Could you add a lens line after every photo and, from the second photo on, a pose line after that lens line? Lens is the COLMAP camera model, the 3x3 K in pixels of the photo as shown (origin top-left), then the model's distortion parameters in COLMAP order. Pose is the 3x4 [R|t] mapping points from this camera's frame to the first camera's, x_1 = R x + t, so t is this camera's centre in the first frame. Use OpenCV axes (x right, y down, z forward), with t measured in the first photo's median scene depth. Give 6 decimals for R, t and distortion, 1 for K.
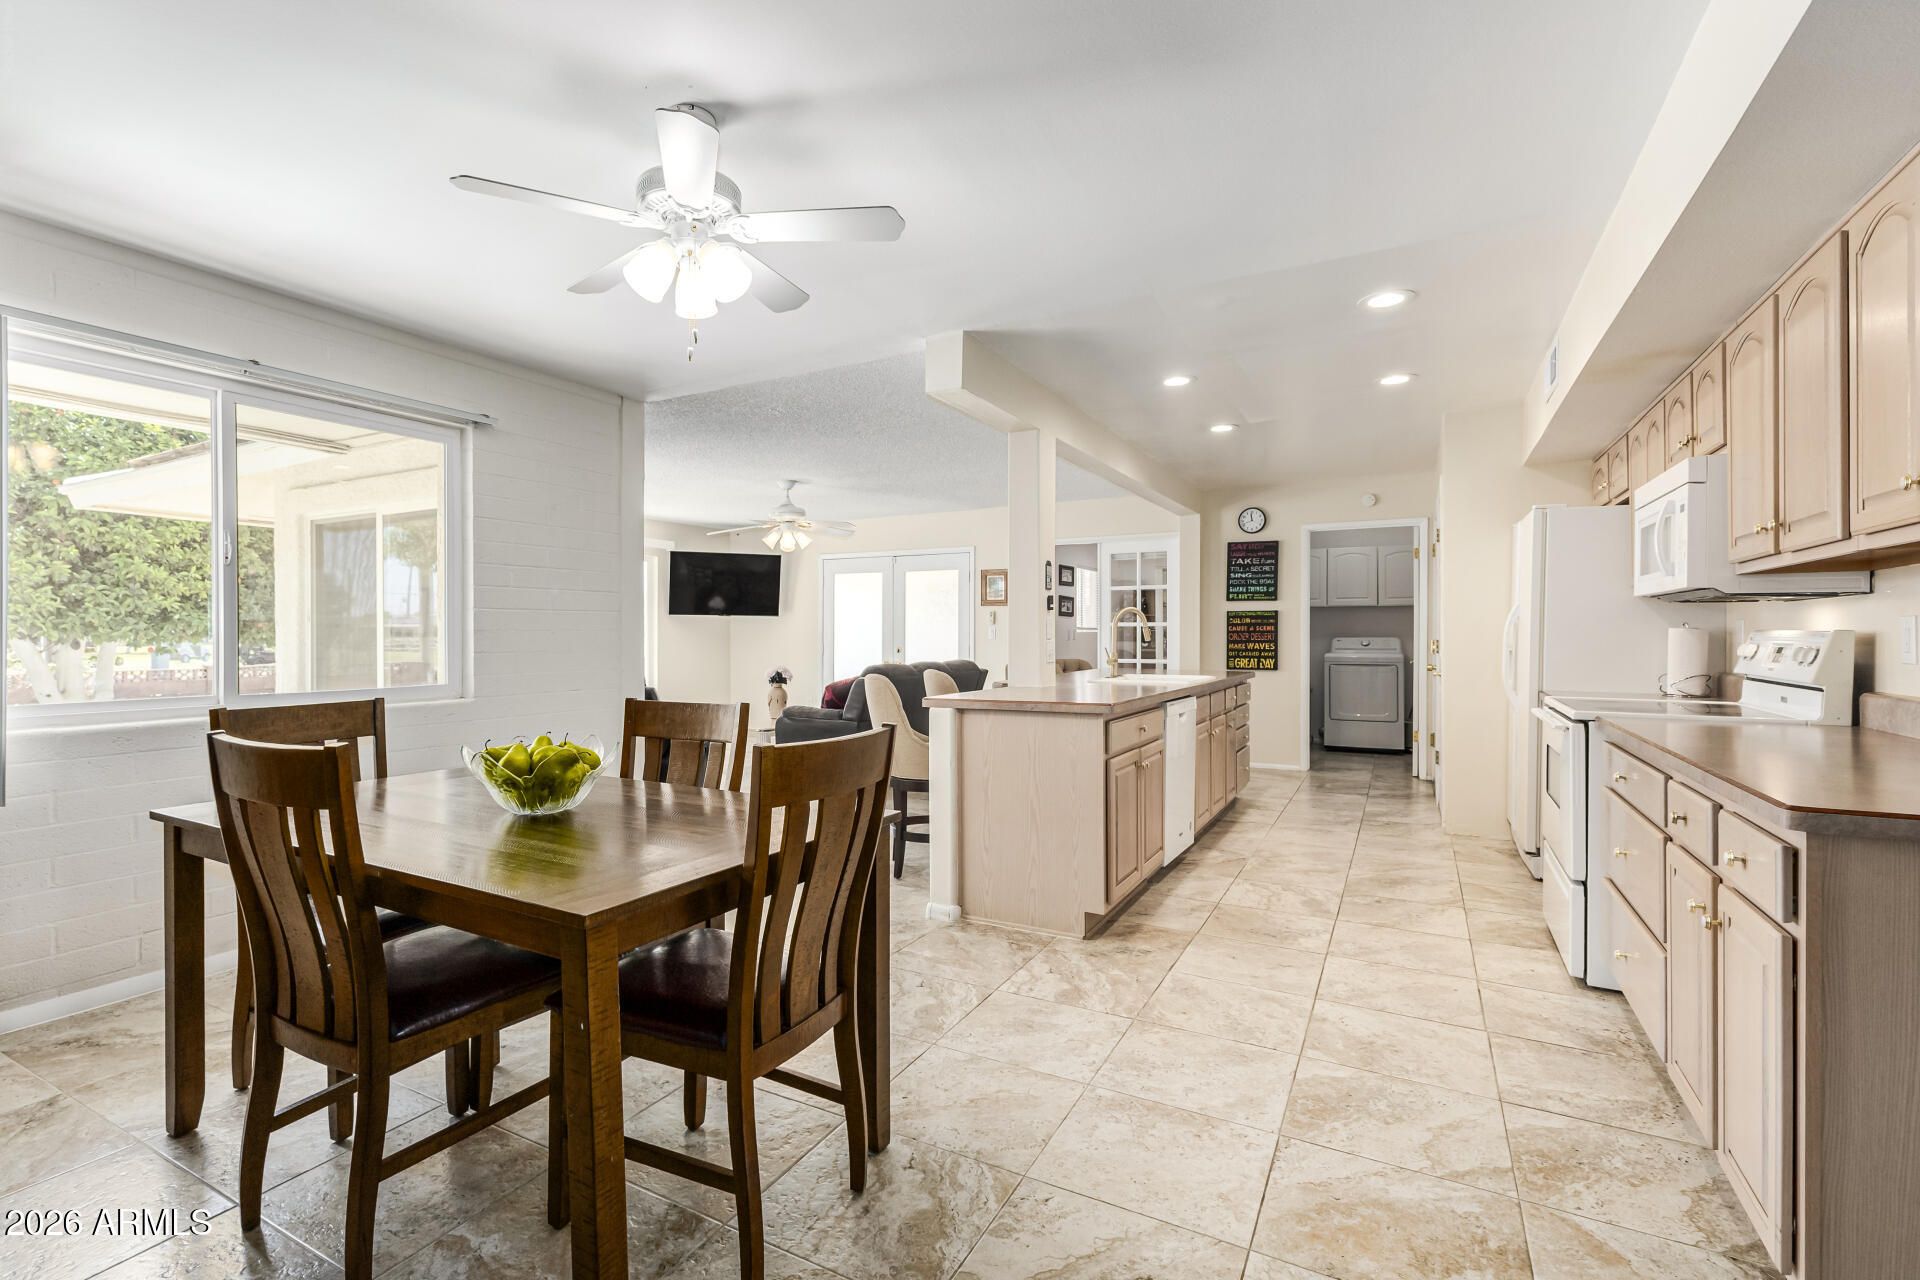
lens RADIAL K [[893.2, 0, 882.2], [0, 893.2, 637.6], [0, 0, 1]] dist [0.011977, -0.000310]
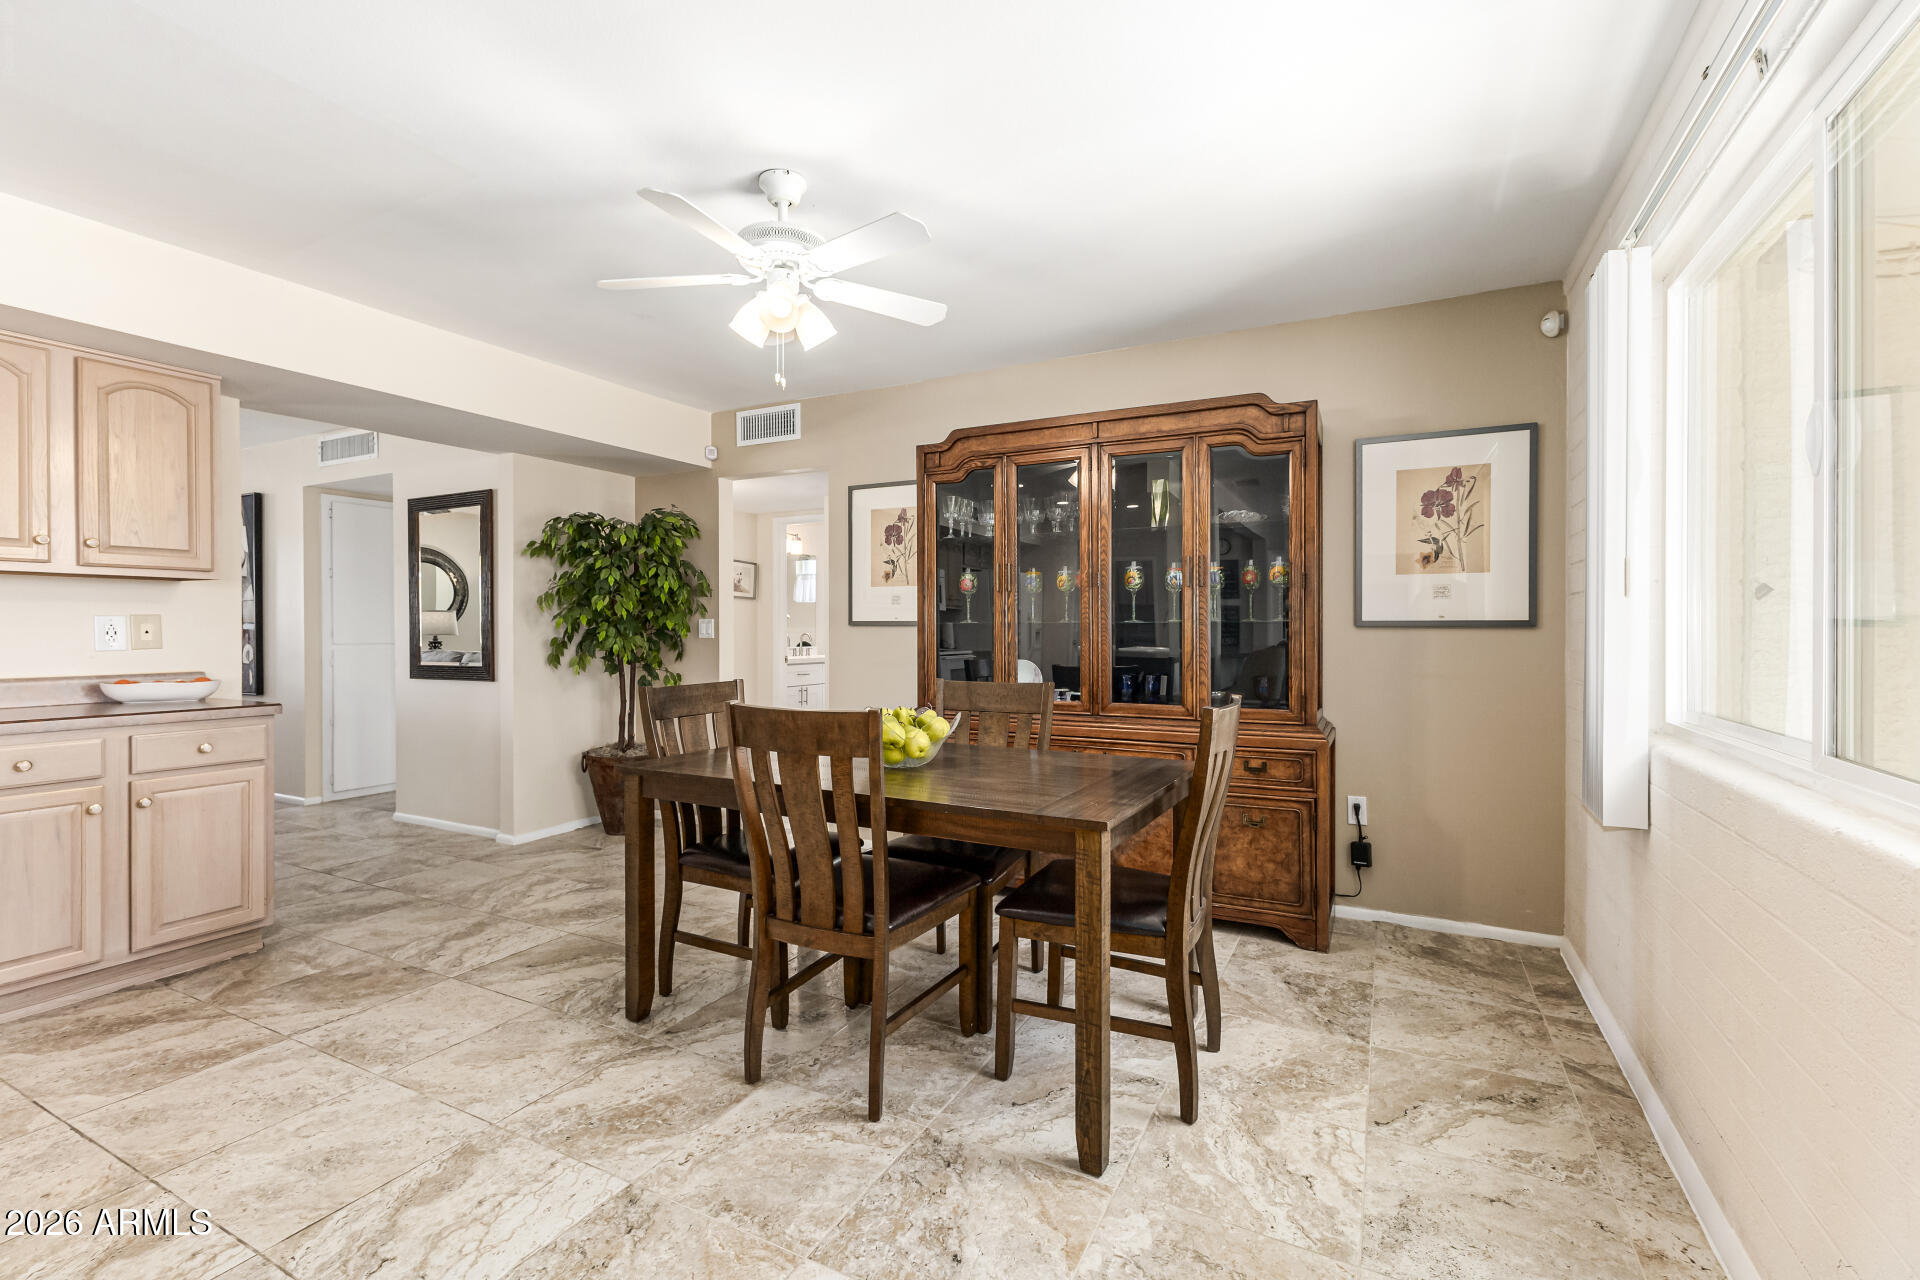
lens RADIAL K [[829.6, 0, 964.5], [0, 829.6, 638.6], [0, 0, 1]] dist [0.015977, -0.005529]
pose [[-0.998212, 0.004083, -0.059634, -0.180753], [0.003219, 0.999889, 0.014566, 0.000219], [0.059687, 0.014348, -0.998114, 0.976305]]
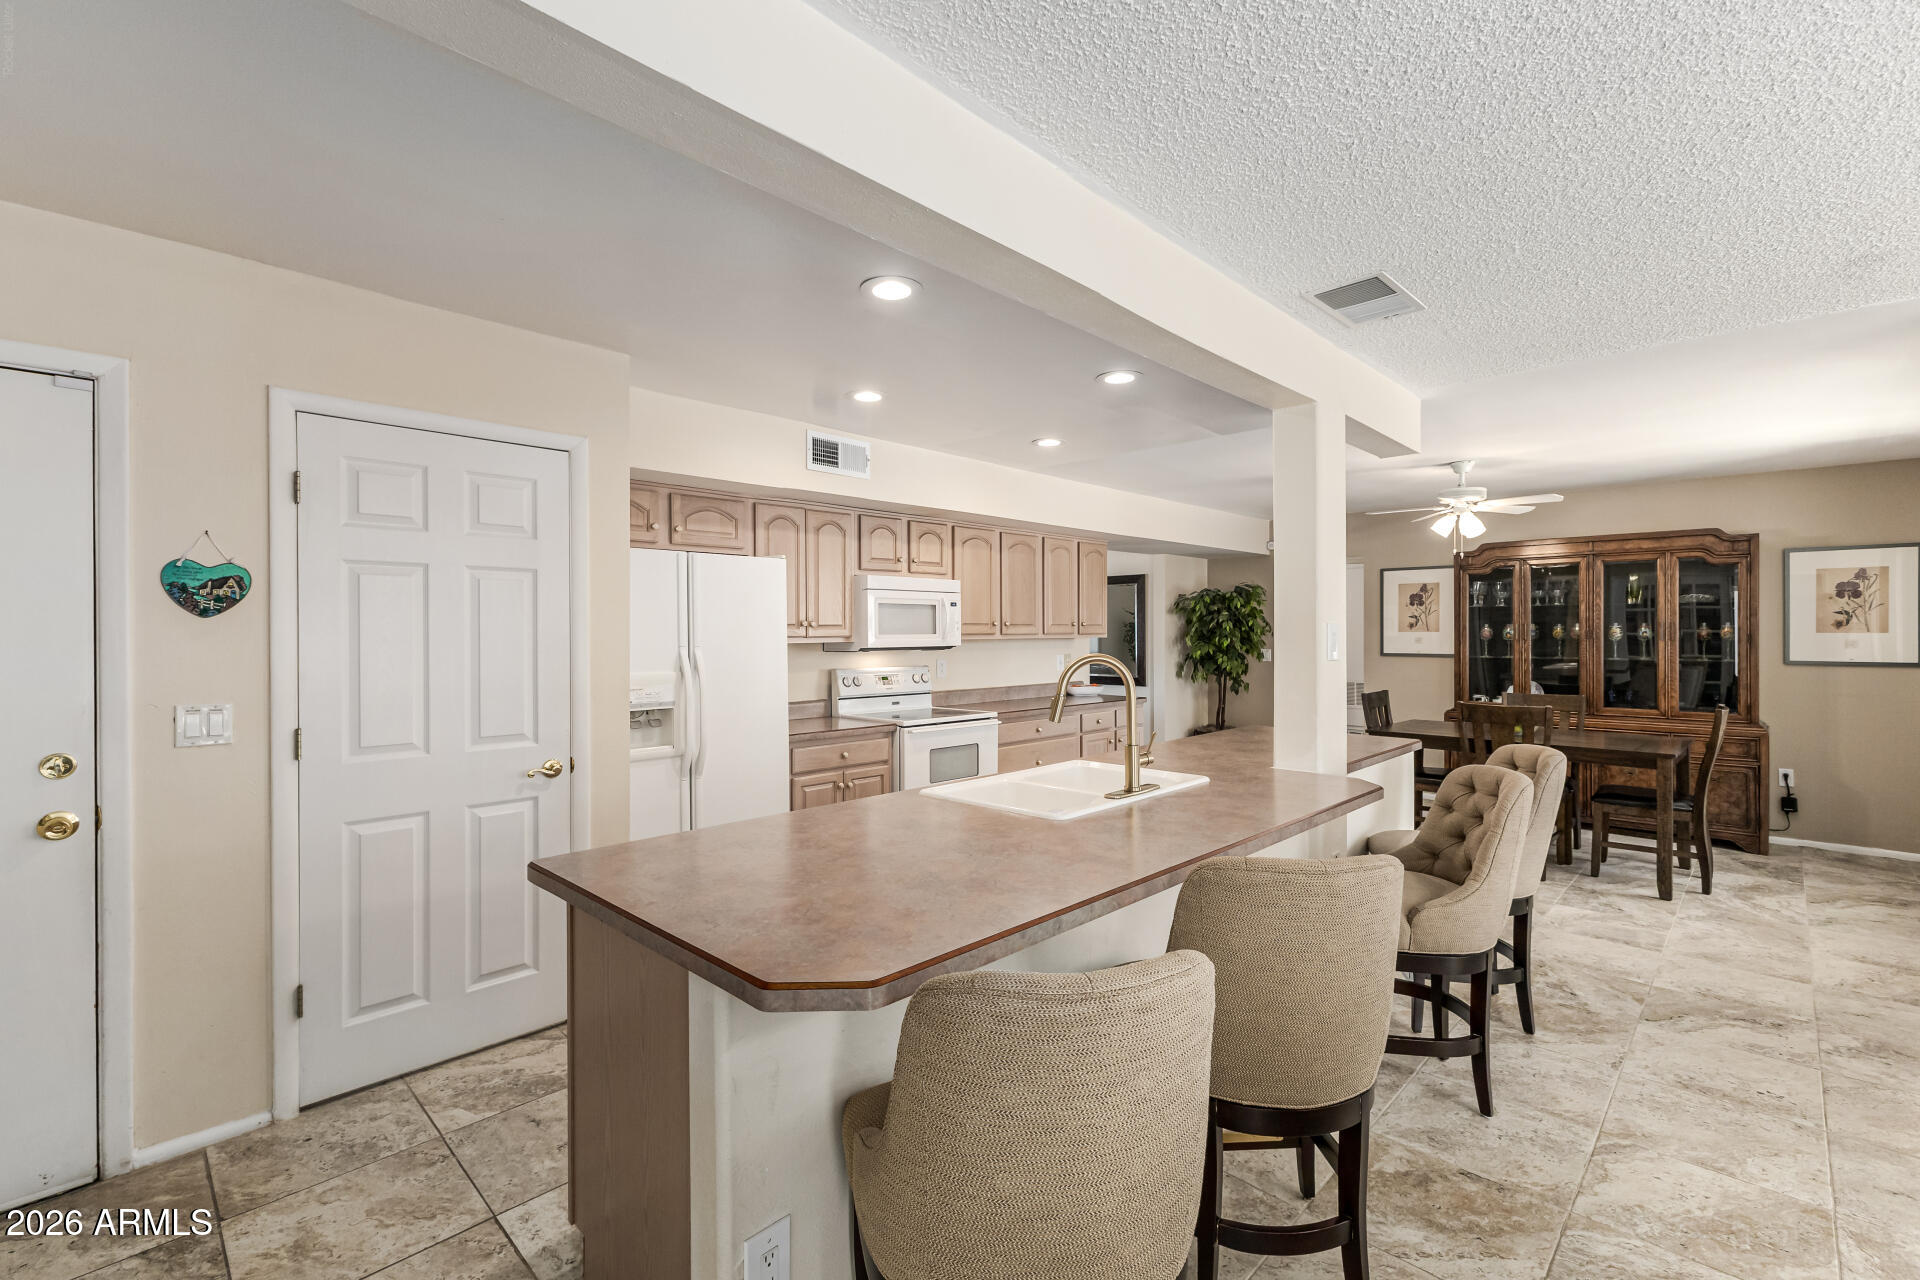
lens RADIAL K [[829.6, 0, 964.5], [0, 829.6, 638.6], [0, 0, 1]] dist [0.015977, -0.005529]
pose [[-0.971681, 0.003853, 0.236265, 0.273113], [0.006763, 0.999911, 0.011510, -0.055076], [-0.236200, 0.012782, -0.971620, 1.682486]]
